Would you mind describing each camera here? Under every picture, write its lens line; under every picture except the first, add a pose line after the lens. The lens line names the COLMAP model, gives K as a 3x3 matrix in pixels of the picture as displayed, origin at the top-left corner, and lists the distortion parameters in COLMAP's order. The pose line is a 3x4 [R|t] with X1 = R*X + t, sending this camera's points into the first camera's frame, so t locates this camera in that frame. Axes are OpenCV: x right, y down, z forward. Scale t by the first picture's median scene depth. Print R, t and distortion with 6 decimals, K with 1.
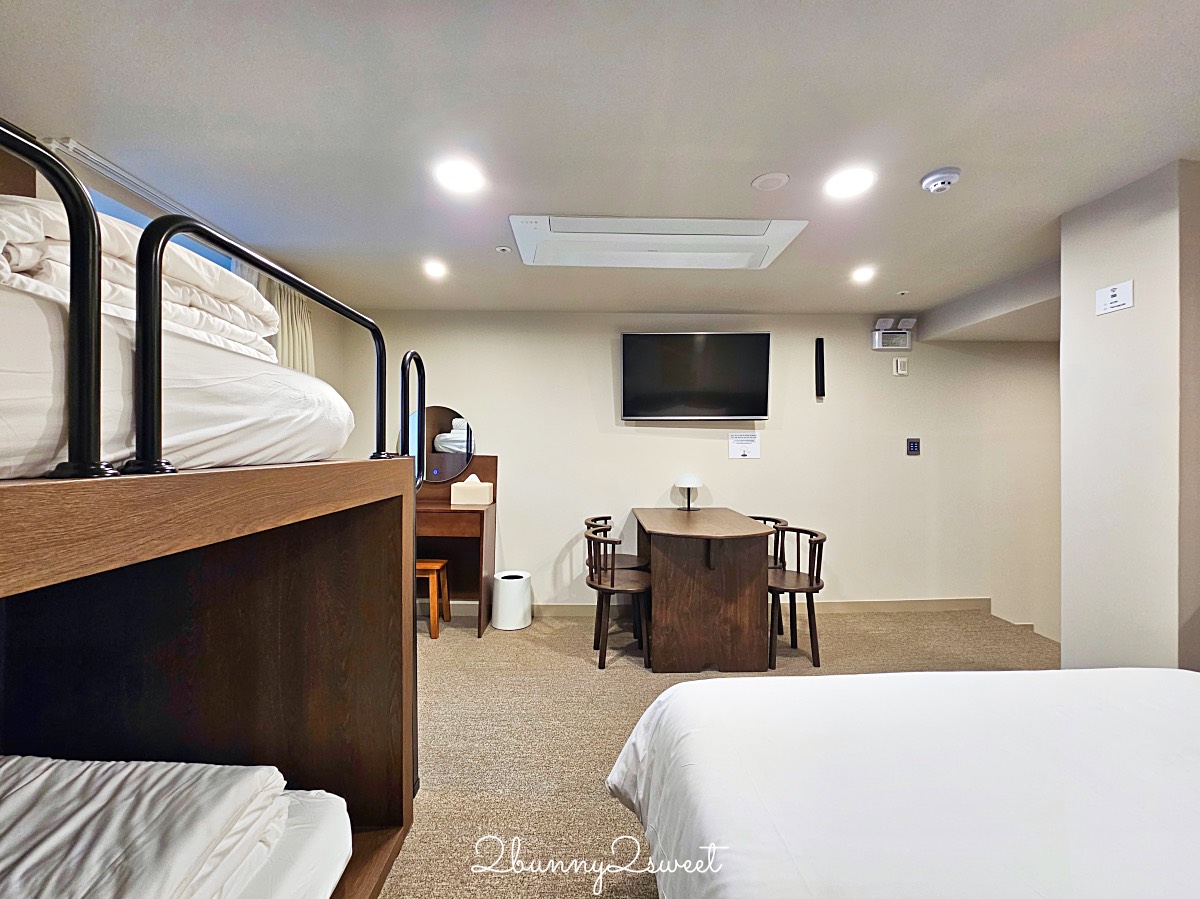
lens RADIAL K [[500.2, 0, 614.7], [0, 500.2, 448.3], [0, 0, 1]] dist [-0.002187, 0.000543]
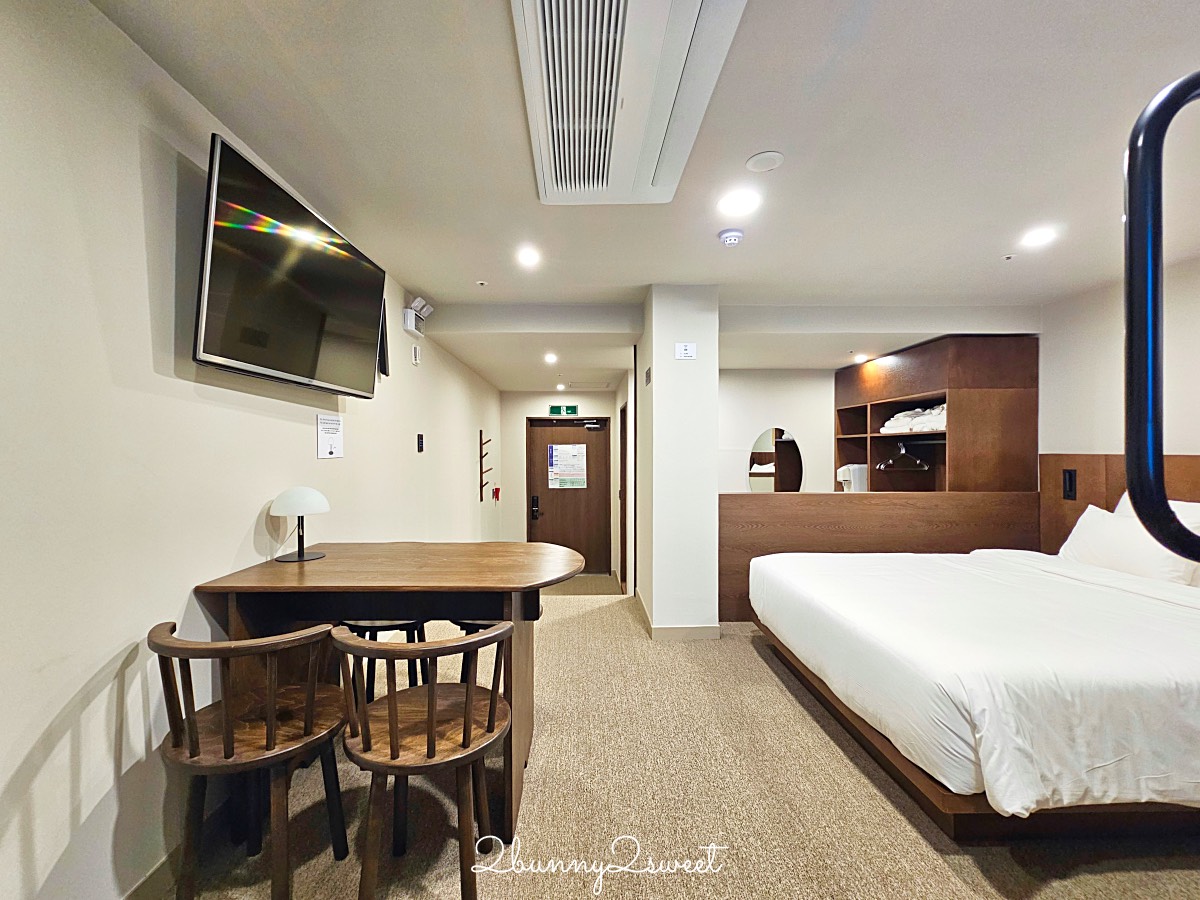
lens RADIAL K [[500.2, 0, 587.5], [0, 500.2, 454.3], [0, 0, 1]] dist [-0.002187, 0.000543]
pose [[0.043341, -0.008316, 0.999026, -0.400749], [0.003977, 0.999959, 0.008151, 0.013933], [-0.999052, 0.003620, 0.043372, 0.770017]]
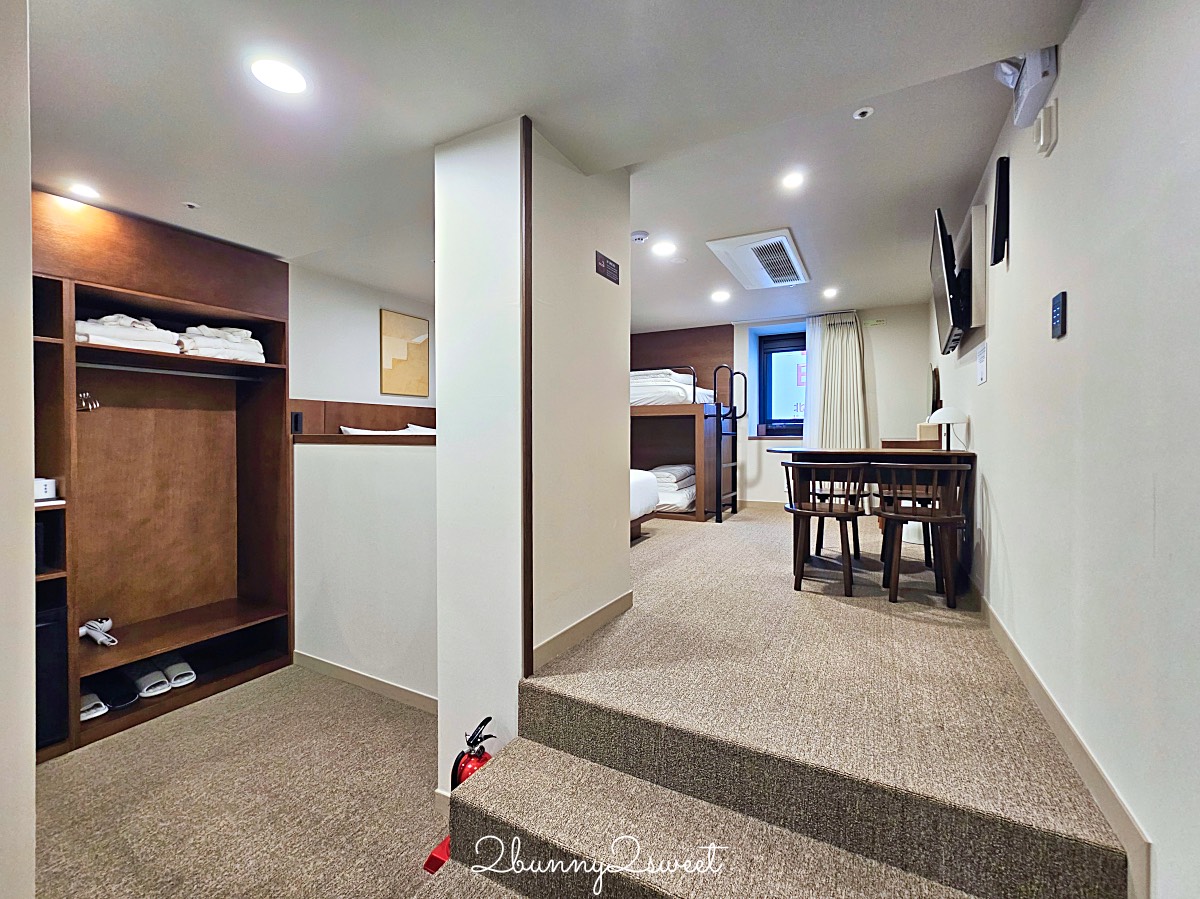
lens RADIAL K [[500.2, 0, 596.1], [0, 500.2, 434.9], [0, 0, 1]] dist [-0.002187, 0.000543]
pose [[-0.538849, -0.003031, -0.842397, 1.305036], [-0.006631, 0.999978, 0.000644, 0.110276], [0.842376, 0.005933, -0.538857, 1.073966]]
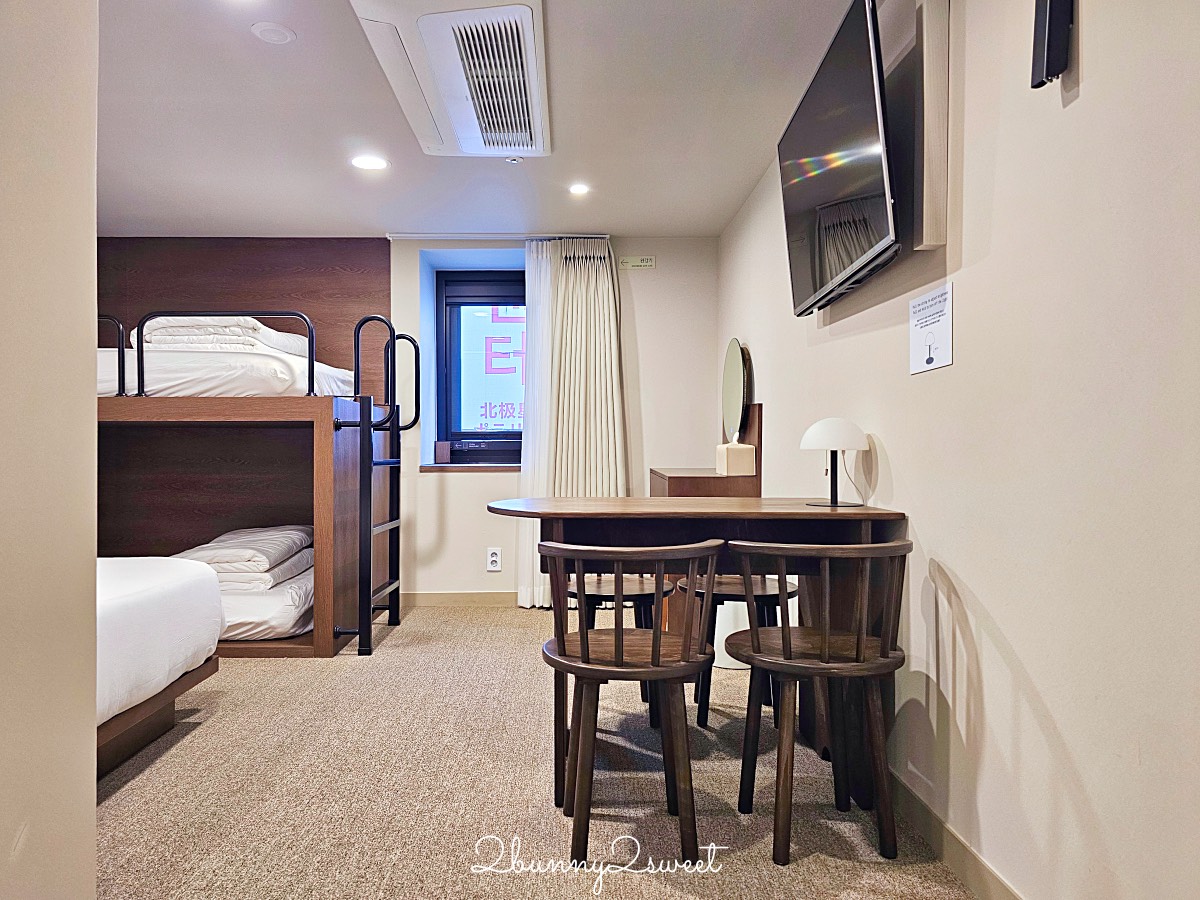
lens RADIAL K [[818.9, 0, 557.8], [0, 818.9, 459.4], [0, 0, 1]] dist [0.054336, -0.011994]
pose [[-0.079008, 0.006839, -0.996851, 0.949427], [-0.005676, 0.999957, 0.007310, 0.089368], [0.996858, 0.006235, -0.078966, 0.927508]]
